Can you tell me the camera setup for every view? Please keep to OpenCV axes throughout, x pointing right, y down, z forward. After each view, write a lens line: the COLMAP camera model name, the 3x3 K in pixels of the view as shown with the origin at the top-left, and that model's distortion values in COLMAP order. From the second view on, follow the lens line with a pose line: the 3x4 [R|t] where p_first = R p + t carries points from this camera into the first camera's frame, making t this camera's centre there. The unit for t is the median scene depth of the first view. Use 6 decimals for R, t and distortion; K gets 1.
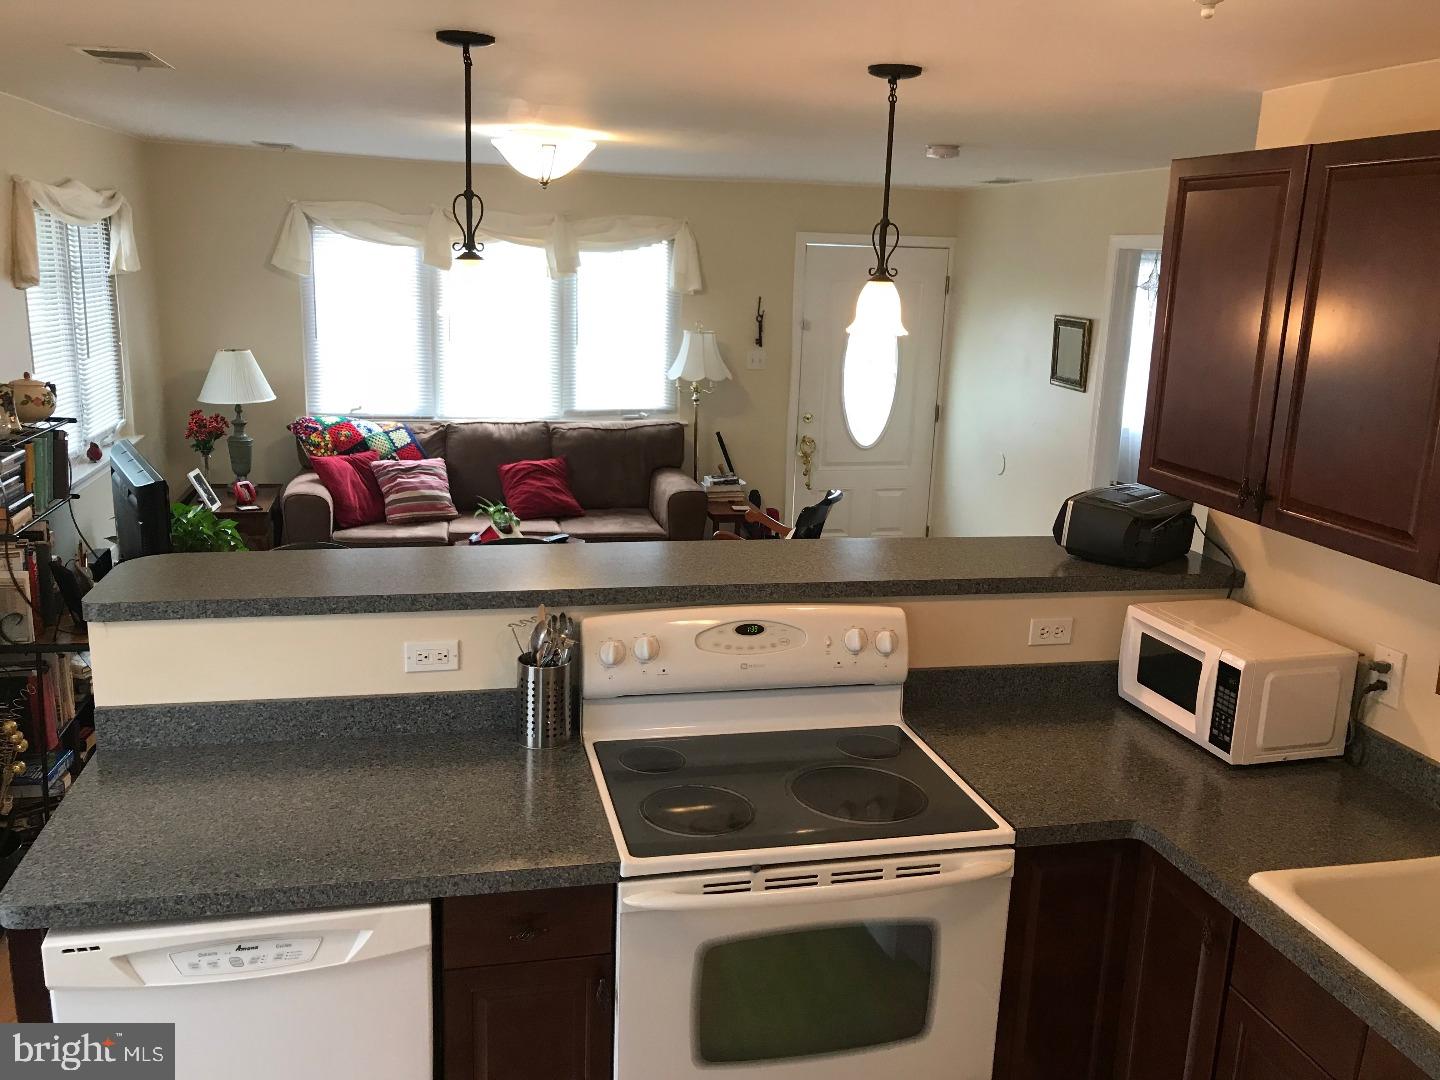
lens RADIAL K [[1197.7, 0, 729.0], [0, 1197.7, 543.1], [0, 0, 1]] dist [-0.012636, -0.001474]
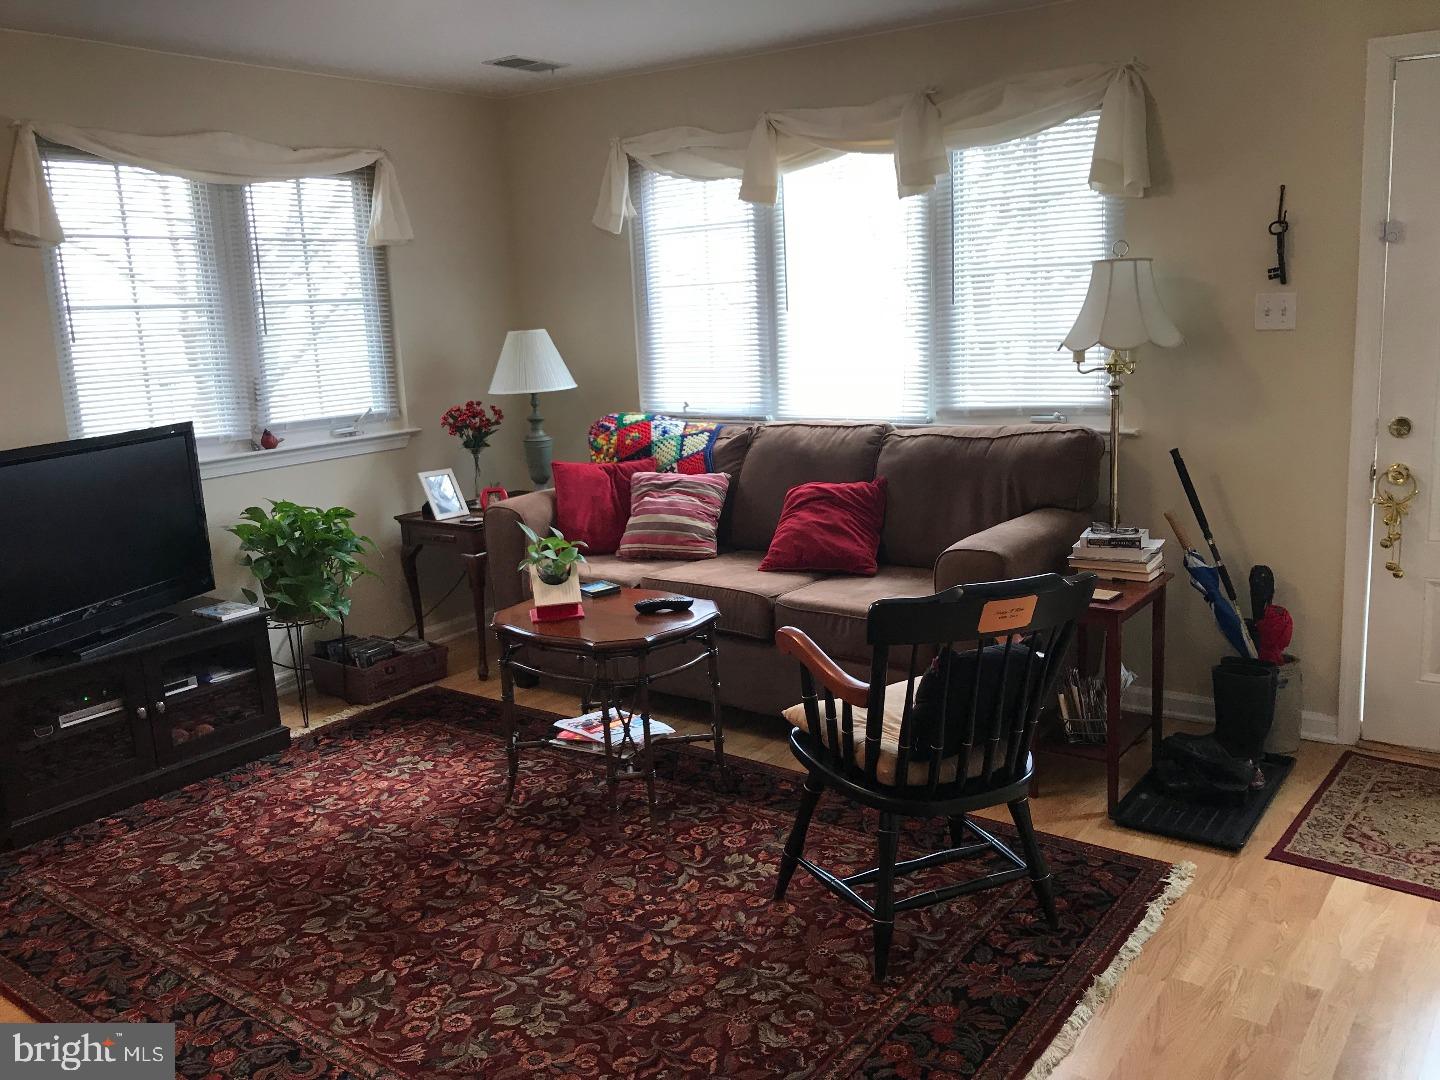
lens RADIAL K [[1197.7, 0, 718.8], [0, 1197.7, 539.0], [0, 0, 1]] dist [-0.012636, -0.001474]
pose [[0.632986, 0.077626, -0.770261, 0.536843], [-0.111416, 0.993737, 0.008589, -0.067936], [0.766104, 0.080383, 0.637671, 0.986693]]
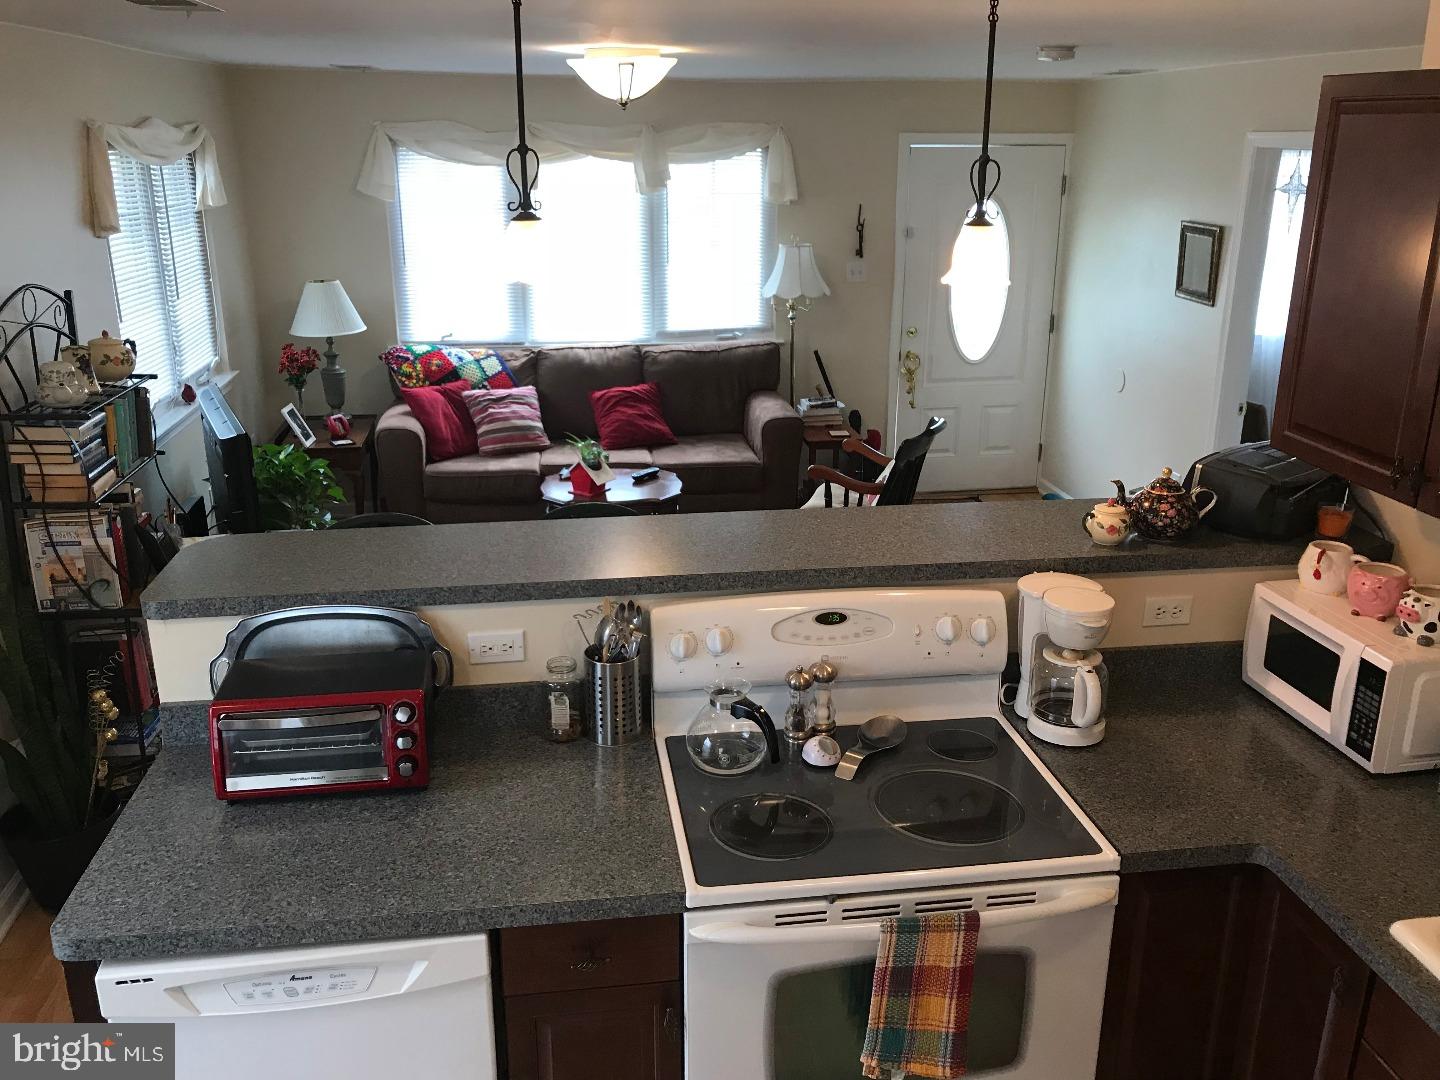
lens RADIAL K [[1197.7, 0, 716.1], [0, 1197.7, 536.5], [0, 0, 1]] dist [-0.012636, -0.001474]
pose [[0.994627, -0.003938, -0.103448, 0.018549], [0.012885, 0.996215, 0.085964, -0.054089], [0.102718, -0.086835, 0.990913, 0.058360]]
